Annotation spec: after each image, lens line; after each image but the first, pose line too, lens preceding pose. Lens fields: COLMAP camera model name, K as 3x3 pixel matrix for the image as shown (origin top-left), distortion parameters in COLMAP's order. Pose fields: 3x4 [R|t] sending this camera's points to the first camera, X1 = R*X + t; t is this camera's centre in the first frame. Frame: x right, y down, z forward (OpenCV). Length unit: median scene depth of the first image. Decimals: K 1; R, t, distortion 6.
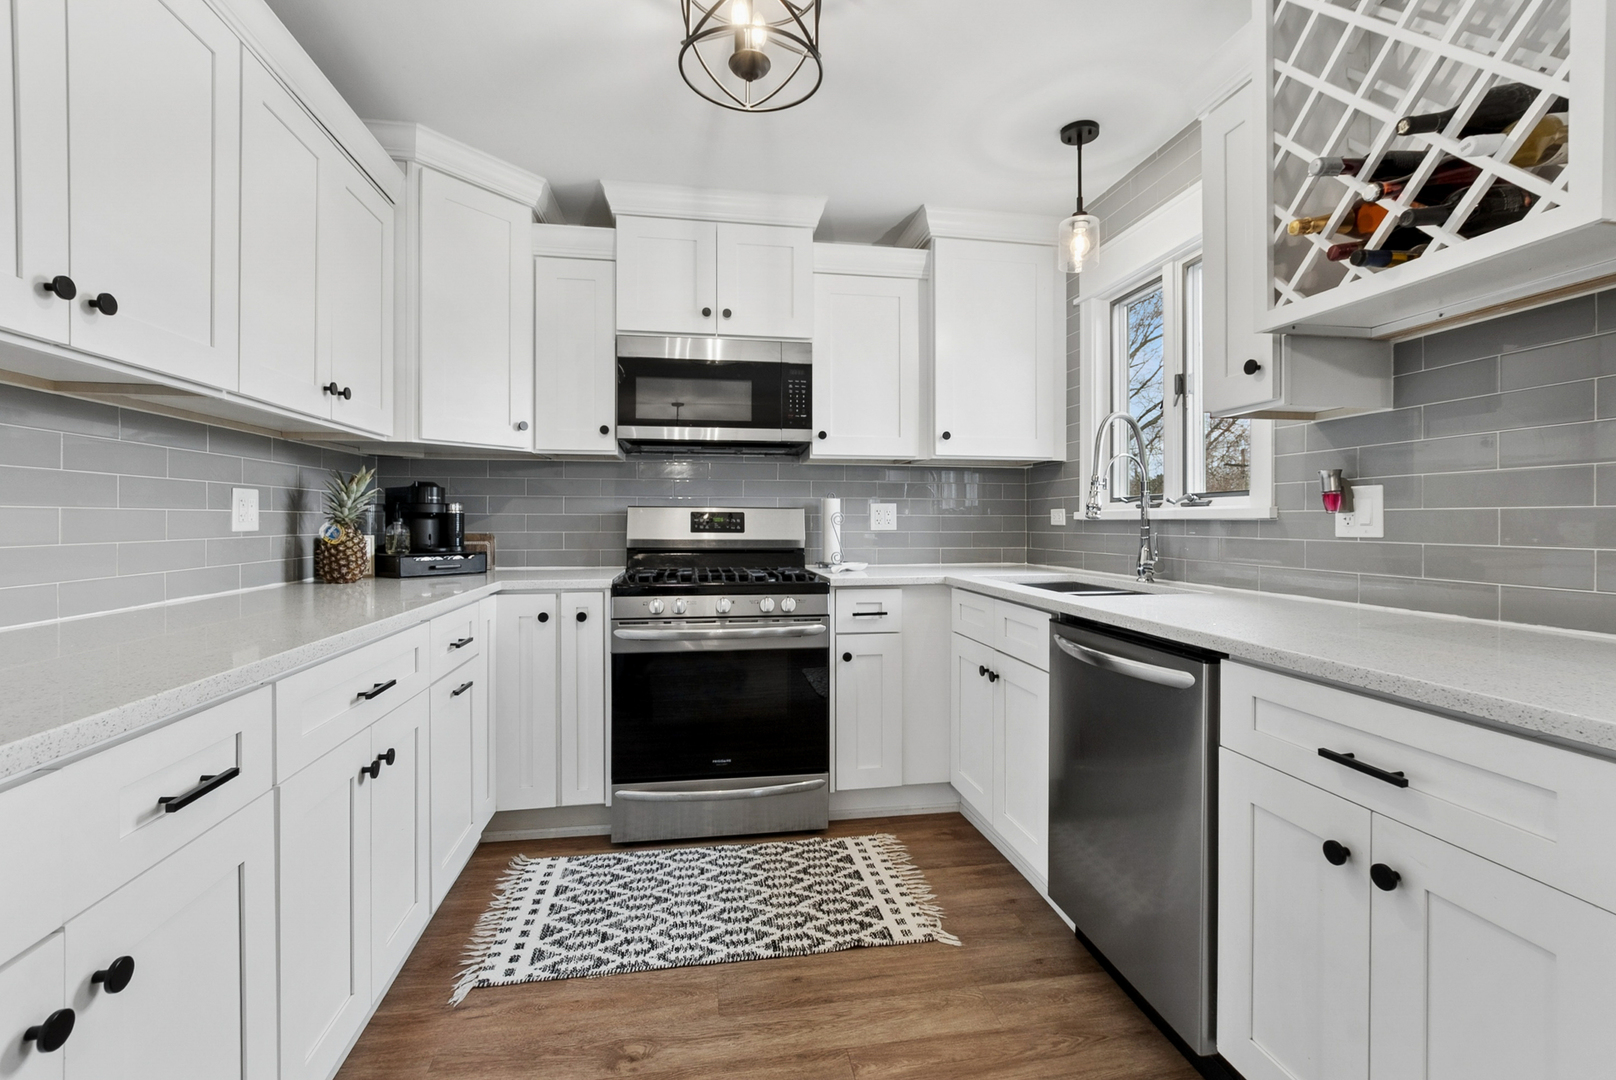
lens RADIAL K [[711.4, 0, 806.7], [0, 711.4, 526.0], [0, 0, 1]] dist [-0.010172, 0.005711]
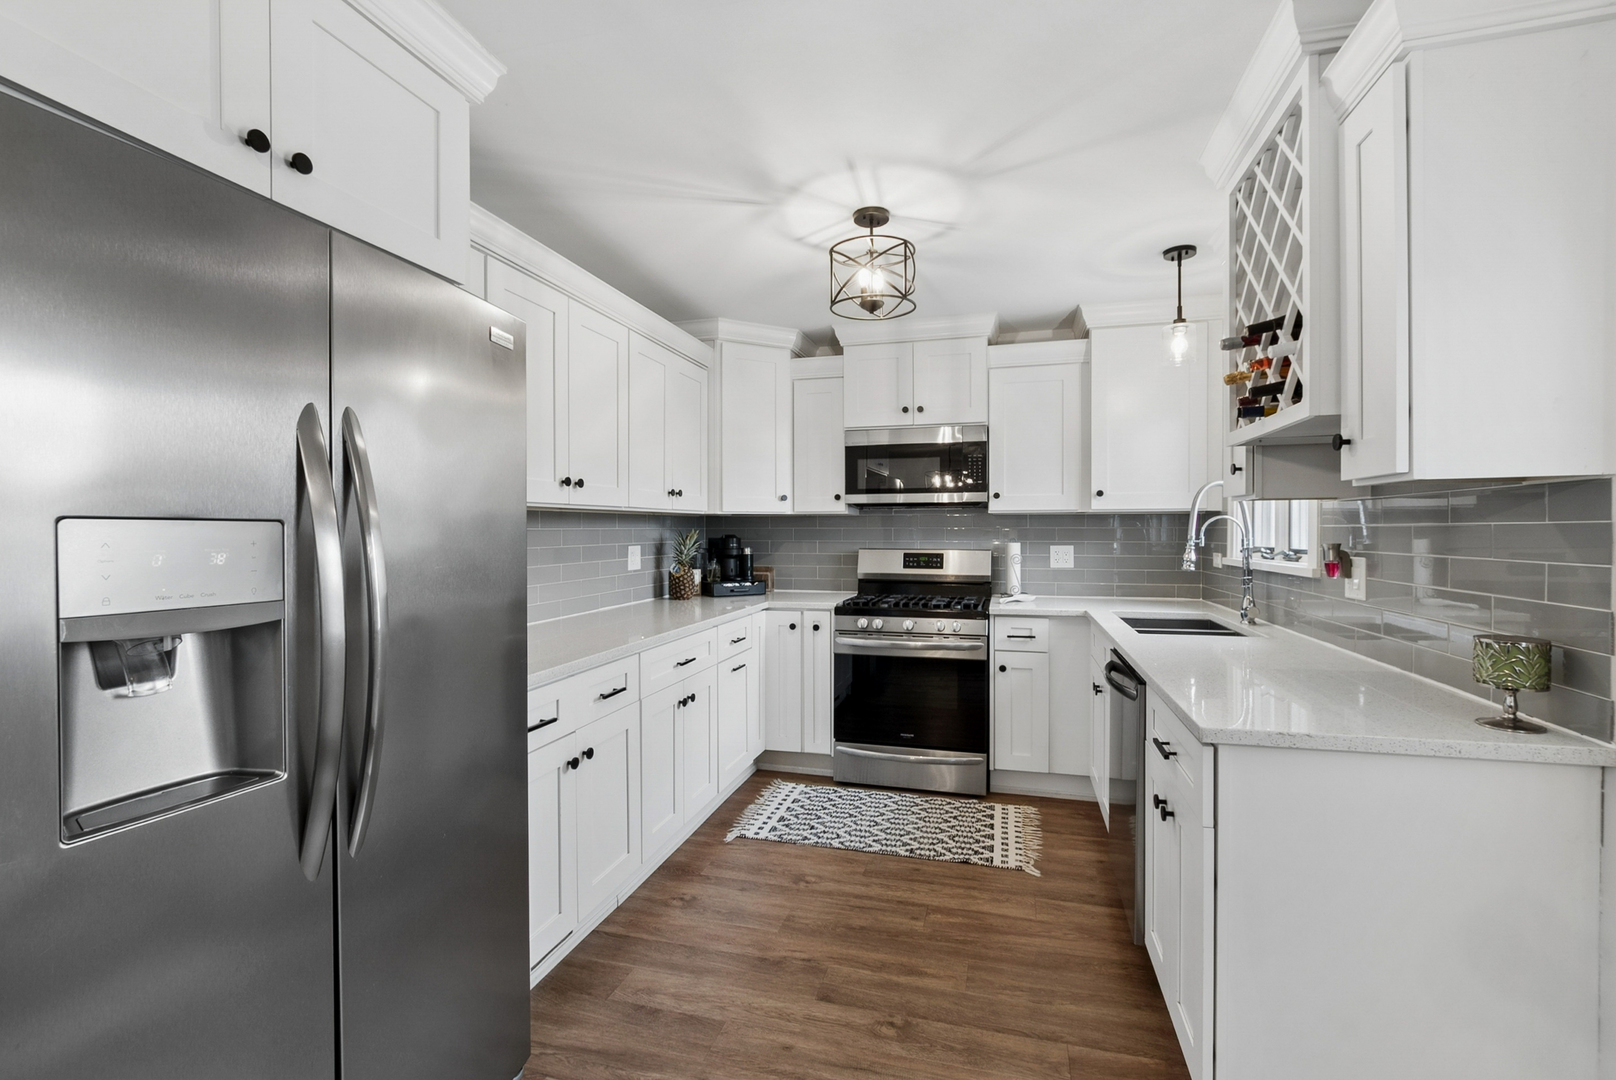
lens RADIAL K [[705.9, 0, 808.0], [0, 705.9, 540.0], [0, 0, 1]] dist [-0.000789, 0.000028]
pose [[0.903120, 0.000623, -0.429389, 0.328678], [0.002666, 0.999972, 0.007060, -0.071859], [0.429381, -0.007520, 0.903092, -0.374400]]
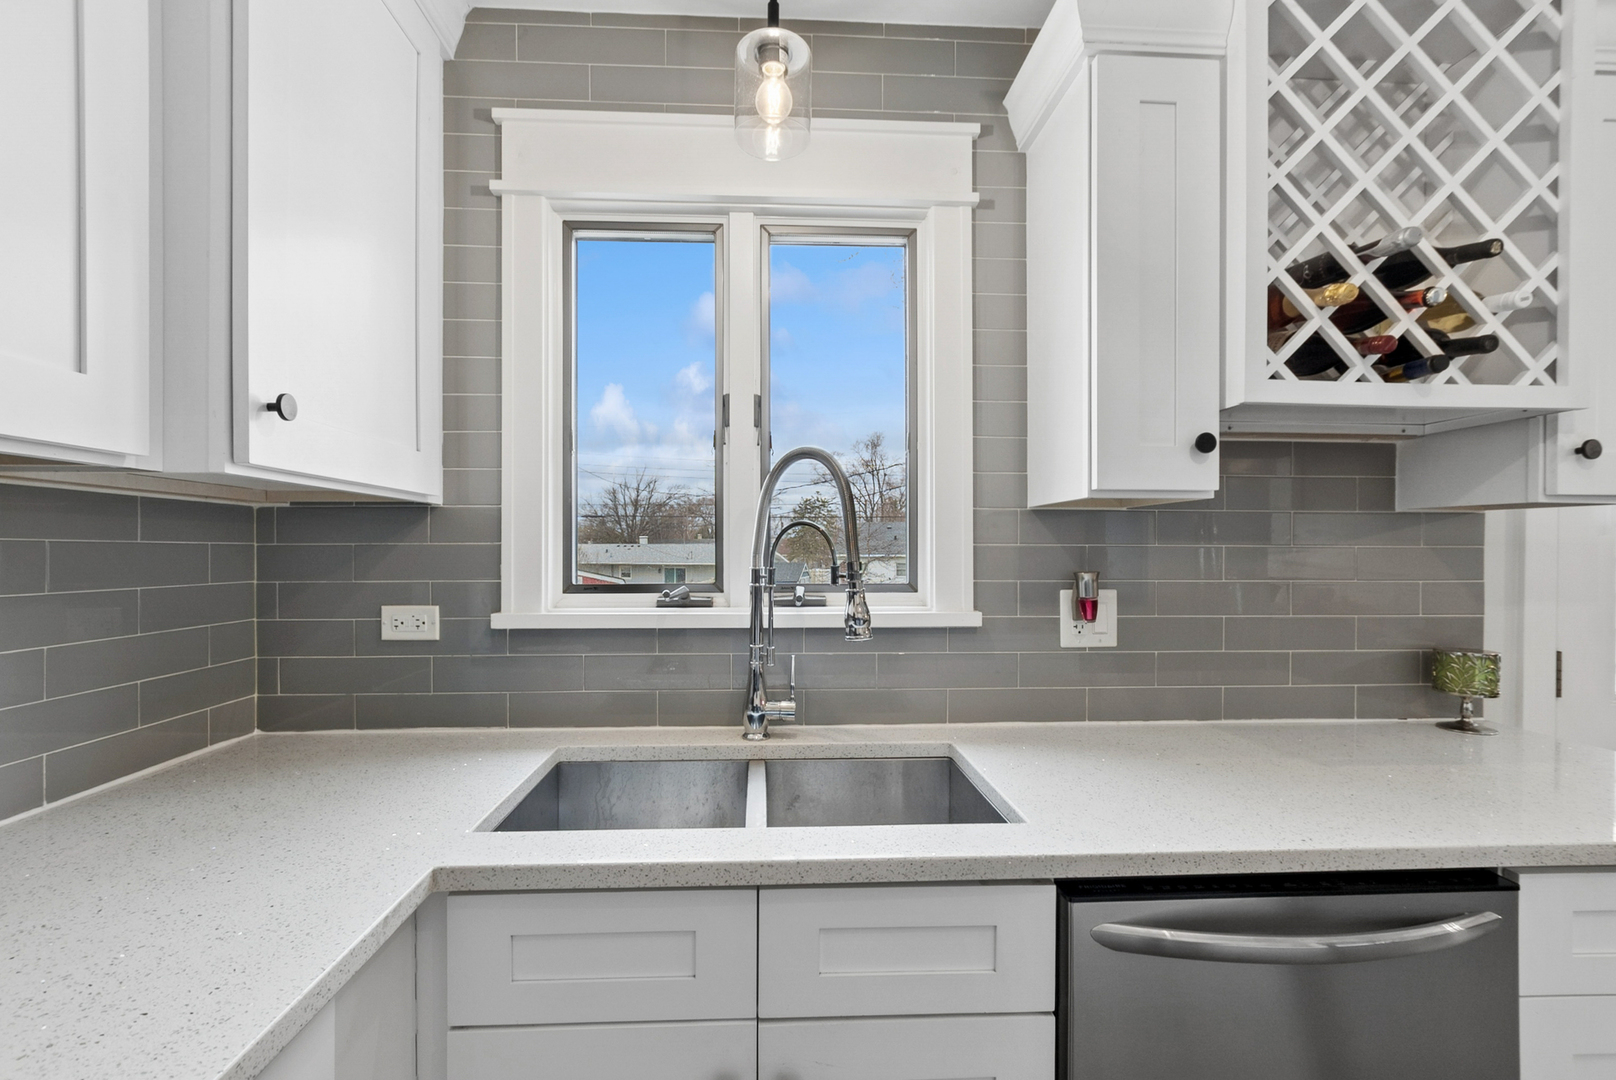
lens RADIAL K [[705.9, 0, 808.0], [0, 705.9, 540.0], [0, 0, 1]] dist [-0.000789, 0.000028]
pose [[0.109401, 0.006098, 0.993979, -0.106633], [0.001458, 0.999979, -0.006295, -0.083496], [-0.993997, 0.002138, 0.109390, 0.918899]]
